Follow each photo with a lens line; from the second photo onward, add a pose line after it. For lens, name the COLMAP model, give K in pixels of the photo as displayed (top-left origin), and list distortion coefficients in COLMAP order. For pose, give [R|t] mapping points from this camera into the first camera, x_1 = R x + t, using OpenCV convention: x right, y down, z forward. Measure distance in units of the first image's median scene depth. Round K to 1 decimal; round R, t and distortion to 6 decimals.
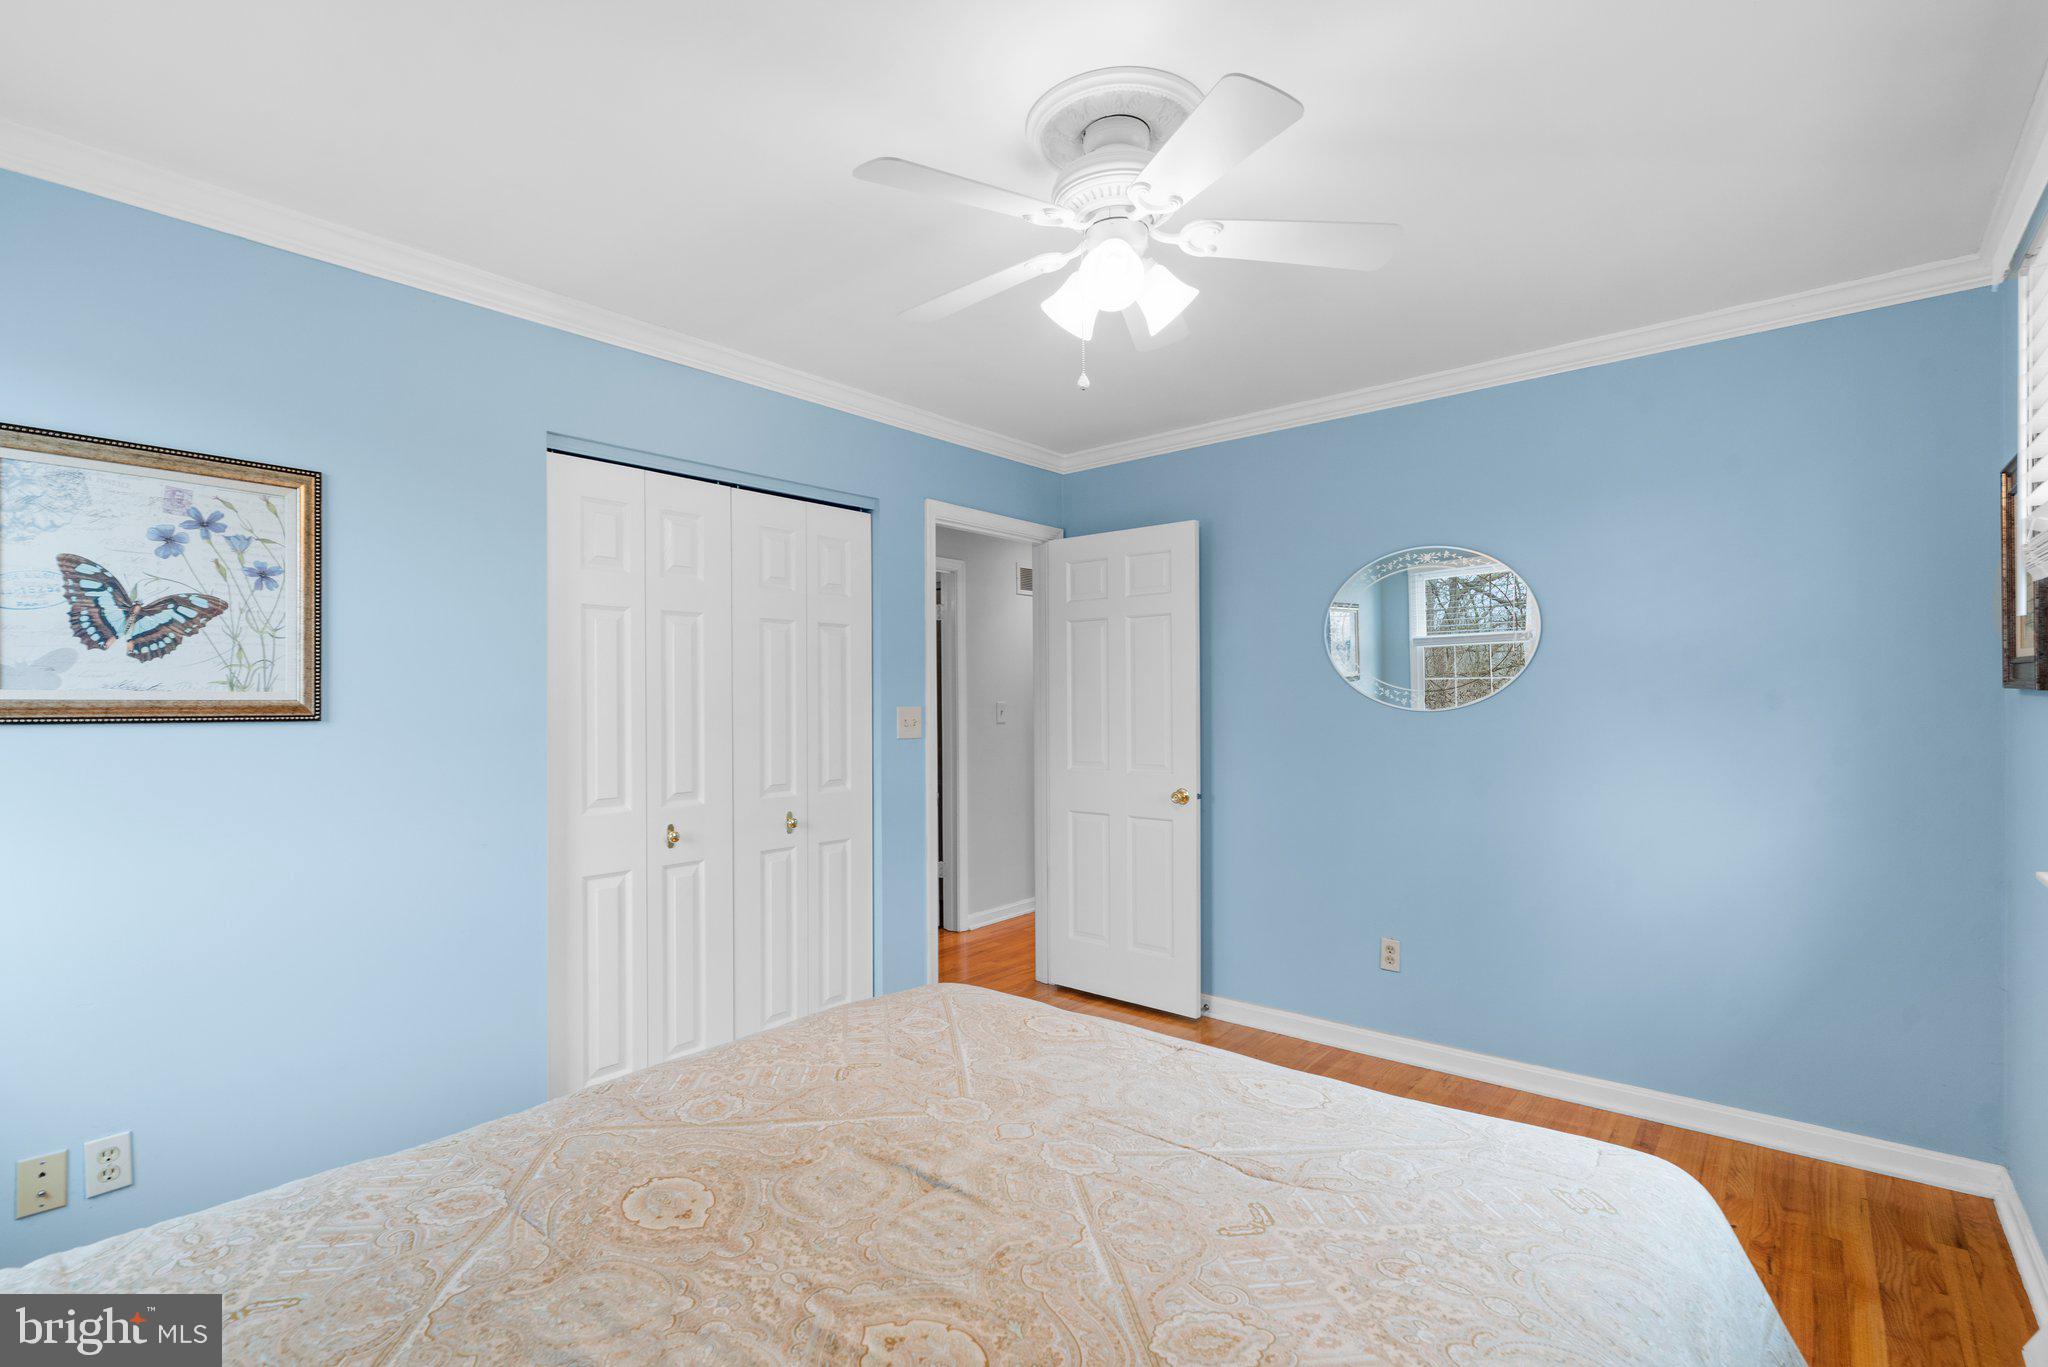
lens RADIAL K [[935.6, 0, 1021.4], [0, 935.6, 703.3], [0, 0, 1]] dist [0.000841, -0.000970]
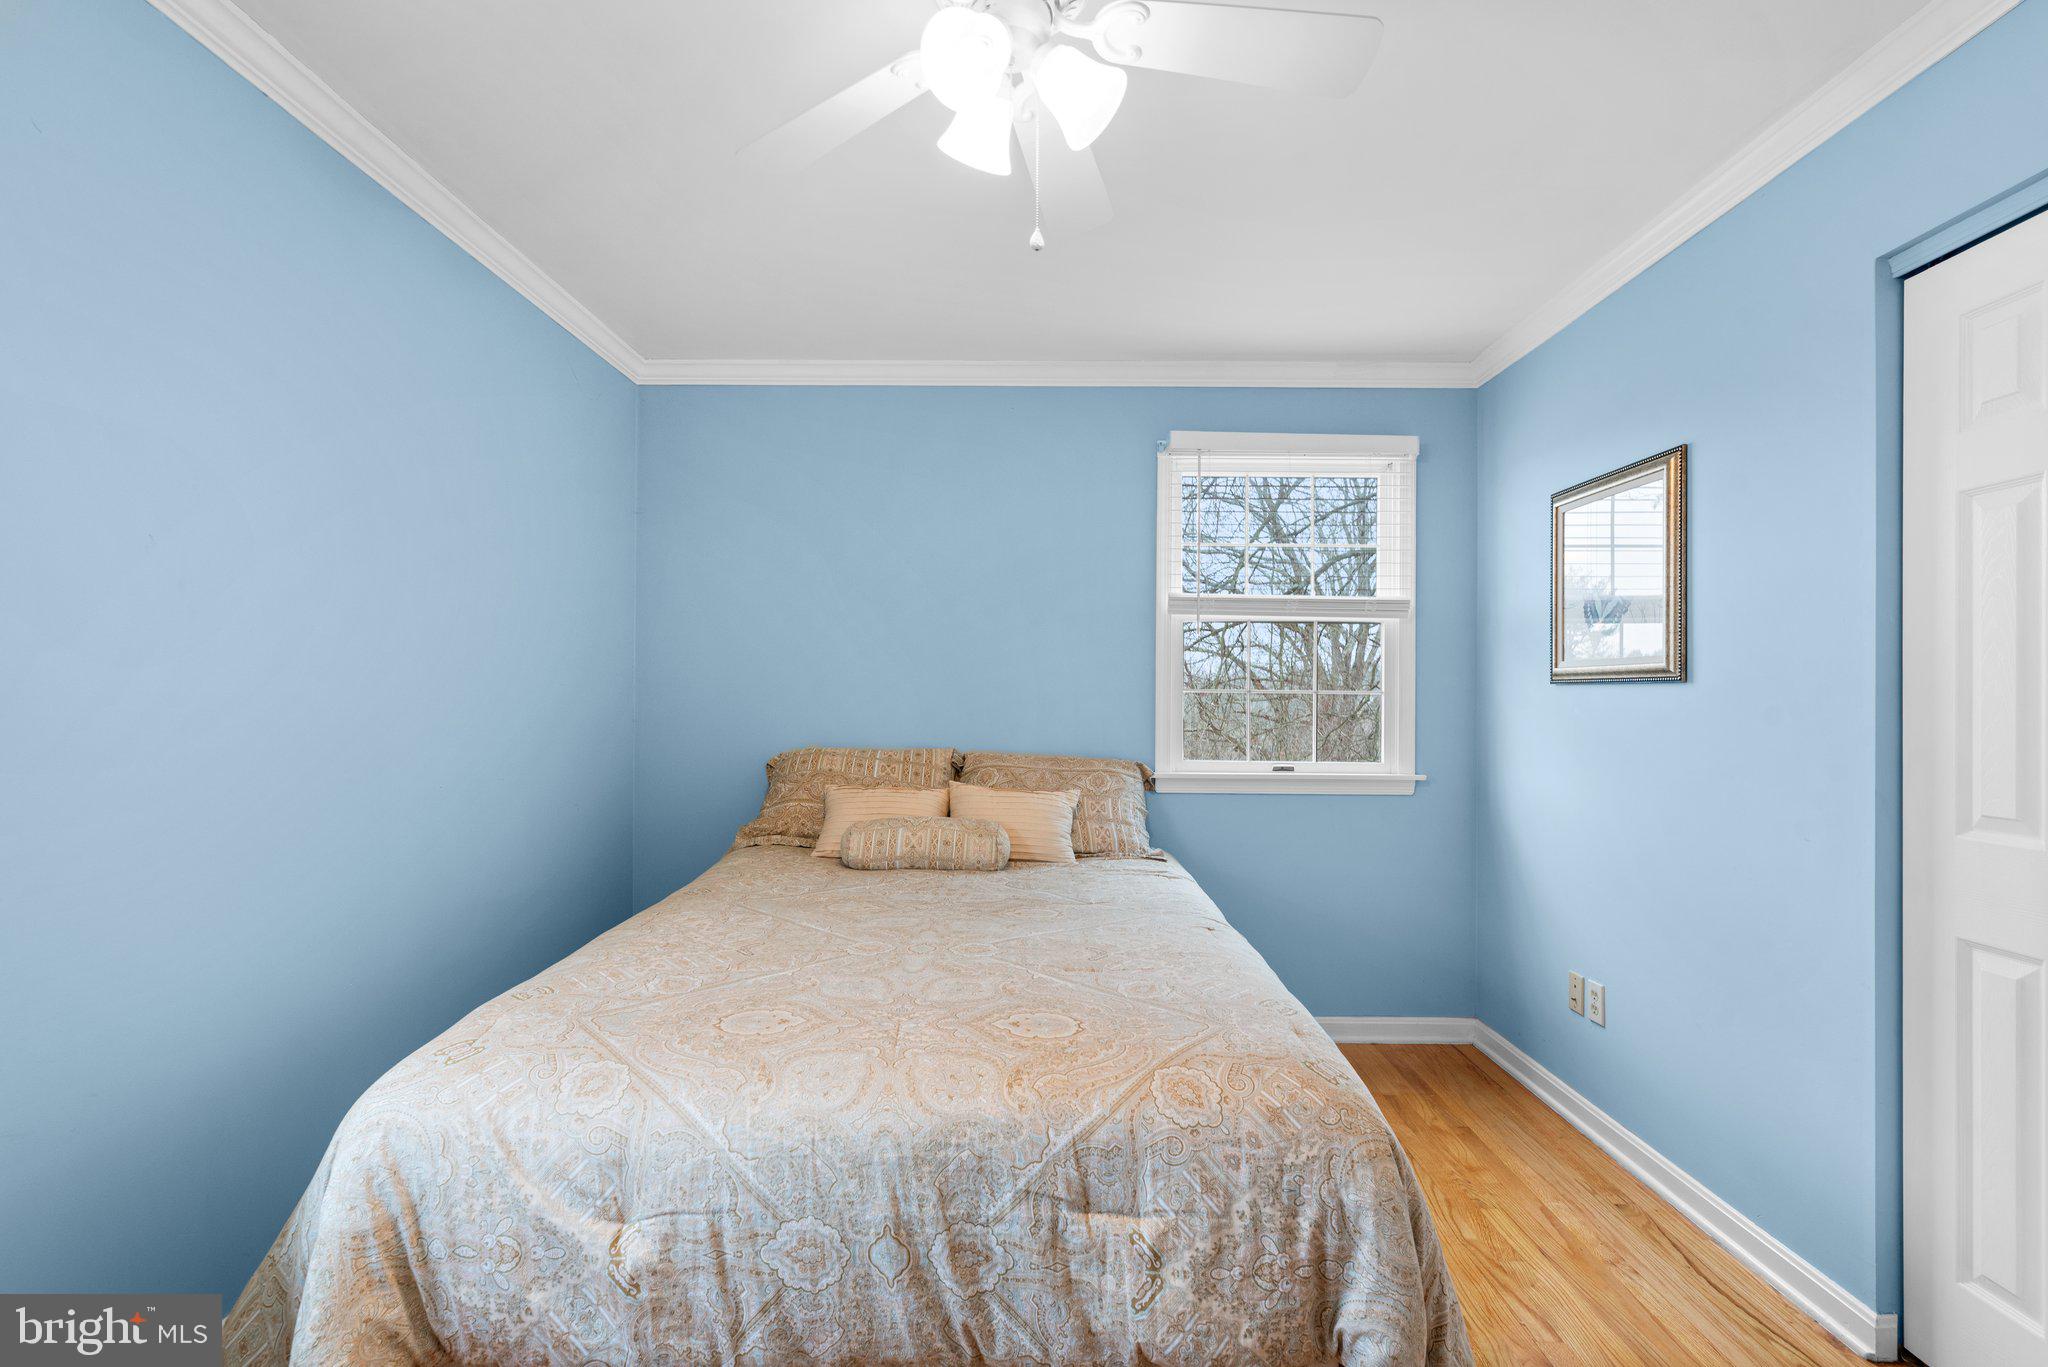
lens RADIAL K [[930.1, 0, 1036.1], [0, 930.1, 690.7], [0, 0, 1]] dist [-0.001375, -0.000173]
pose [[-0.773394, -0.004604, -0.633909, 0.537240], [-0.001752, 0.999985, -0.005125, 0.039932], [0.633923, -0.002853, -0.773391, 1.532565]]
